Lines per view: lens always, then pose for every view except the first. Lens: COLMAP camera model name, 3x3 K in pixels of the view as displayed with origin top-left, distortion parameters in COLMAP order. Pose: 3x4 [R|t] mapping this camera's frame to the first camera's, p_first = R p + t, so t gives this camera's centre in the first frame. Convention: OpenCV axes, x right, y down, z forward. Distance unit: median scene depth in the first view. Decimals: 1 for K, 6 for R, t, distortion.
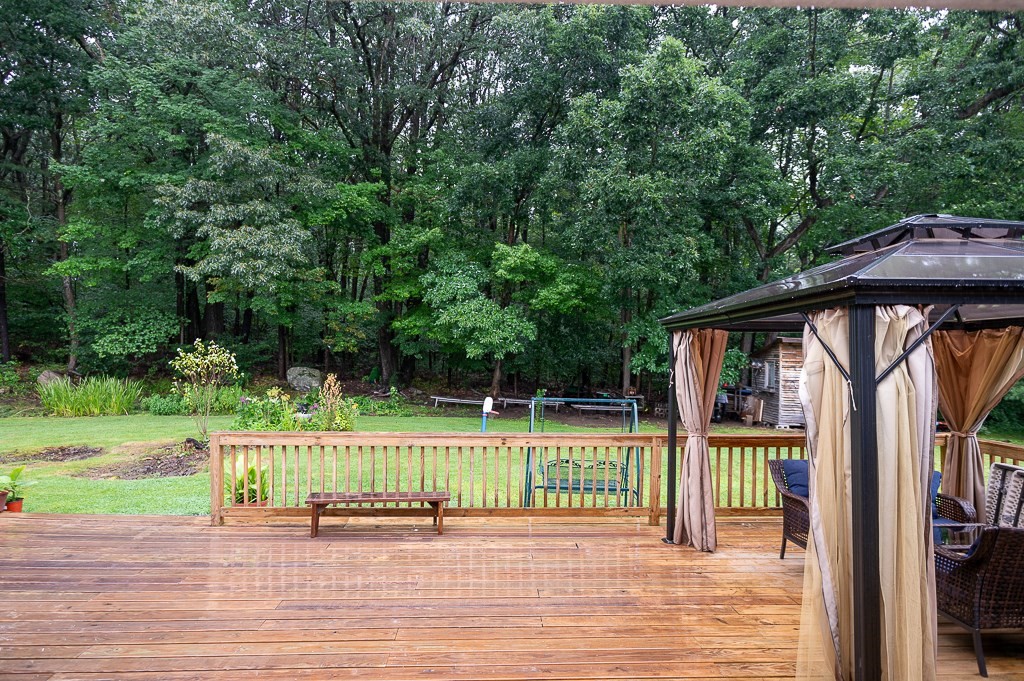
lens RADIAL K [[582.7, 0, 507.4], [0, 582.7, 342.0], [0, 0, 1]] dist [-0.000232, 0.000492]
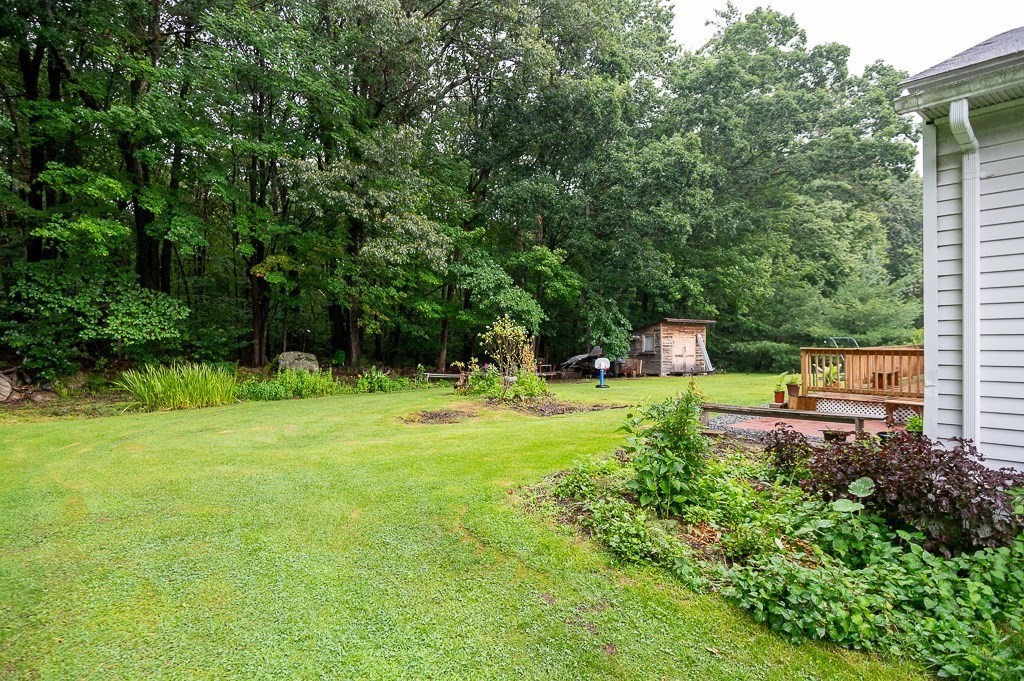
lens RADIAL K [[582.7, 0, 506.7], [0, 582.7, 345.2], [0, 0, 1]] dist [-0.000232, 0.000492]
pose [[0.779224, -0.028642, 0.626091, -0.936316], [0.017816, 0.999564, 0.023555, 0.021522], [-0.626492, -0.007200, 0.779395, 0.034442]]
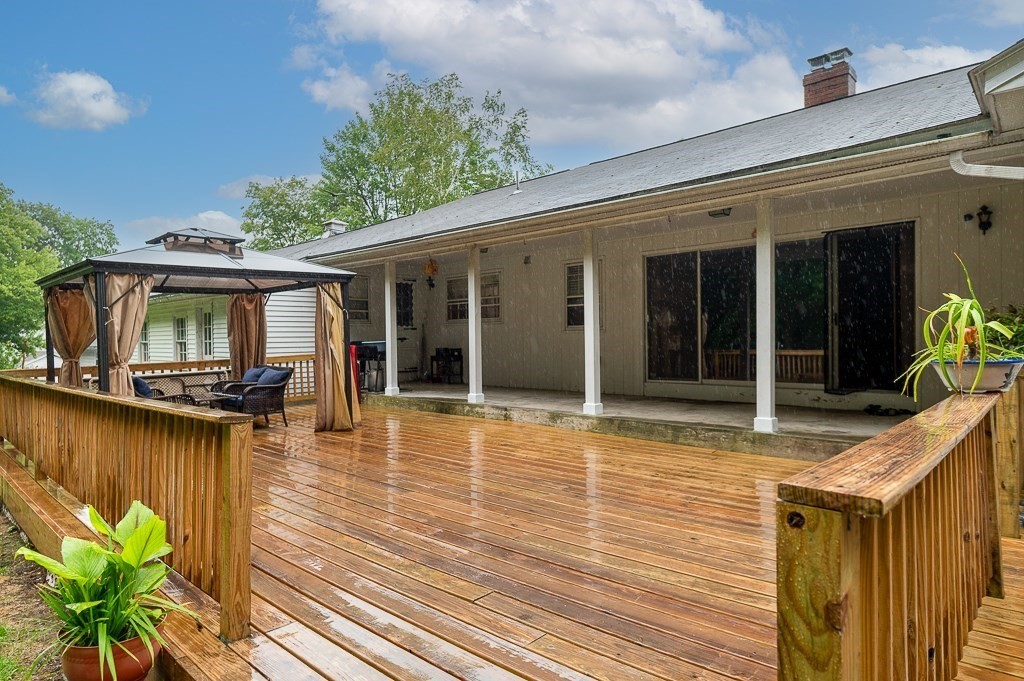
lens RADIAL K [[582.7, 0, 511.8], [0, 582.7, 342.4], [0, 0, 1]] dist [-0.000232, 0.000492]
pose [[-0.711598, -0.000897, 0.702587, -0.305012], [0.005122, 0.999966, 0.006465, 0.032812], [-0.702568, 0.008199, -0.711569, 0.378794]]
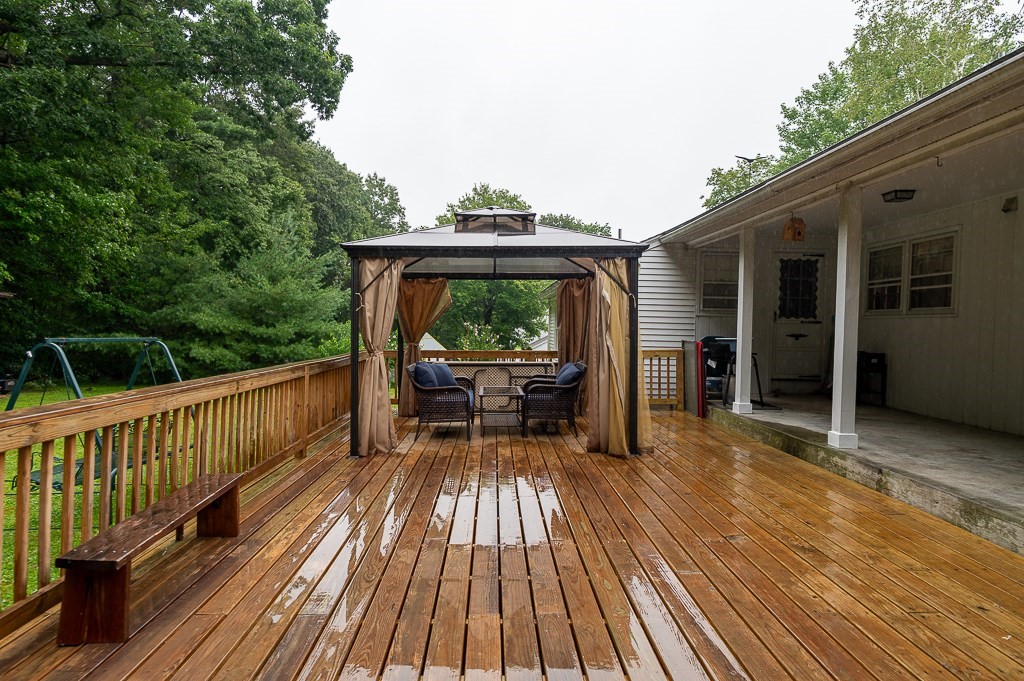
lens RADIAL K [[582.7, 0, 508.8], [0, 582.7, 338.7], [0, 0, 1]] dist [-0.000232, 0.000492]
pose [[0.004356, -0.025108, 0.999675, -0.233722], [-0.027024, 0.999317, 0.025217, 0.028834], [-0.999625, -0.027125, 0.003675, 0.221728]]
